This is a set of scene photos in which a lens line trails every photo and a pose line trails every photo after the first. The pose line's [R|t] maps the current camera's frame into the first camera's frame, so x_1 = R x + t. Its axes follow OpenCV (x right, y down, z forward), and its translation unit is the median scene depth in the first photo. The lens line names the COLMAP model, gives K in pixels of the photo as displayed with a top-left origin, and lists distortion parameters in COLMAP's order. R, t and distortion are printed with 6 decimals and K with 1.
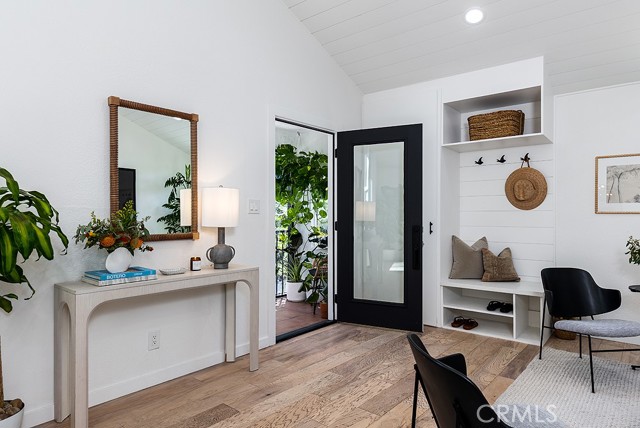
lens RADIAL K [[393.7, 0, 320.0], [0, 393.7, 214.0], [0, 0, 1]] dist [-0.000883, 0.000094]
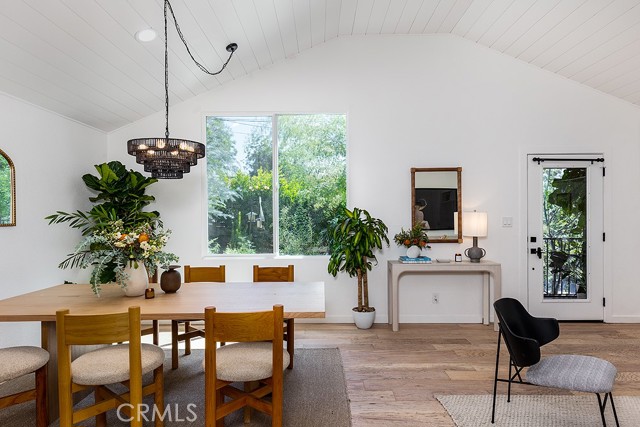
lens RADIAL K [[362.1, 0, 320.8], [0, 362.1, 205.8], [0, 0, 1]] dist [0.002534, 0.000361]
pose [[0.655680, -0.011064, -0.754958, 0.382627], [0.006148, 0.999938, -0.009314, -0.068285], [0.755014, 0.001465, 0.655707, -0.375707]]
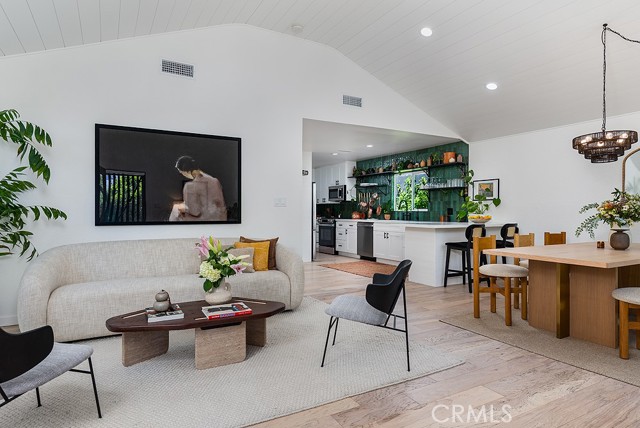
lens RADIAL K [[367.0, 0, 303.9], [0, 367.0, 215.6], [0, 0, 1]] dist [0.003072, 0.000353]
pose [[-0.937786, -0.004321, 0.347187, 0.024300], [-0.001056, 0.999953, 0.009593, 0.013241], [-0.347212, 0.008630, -0.937747, 1.094765]]
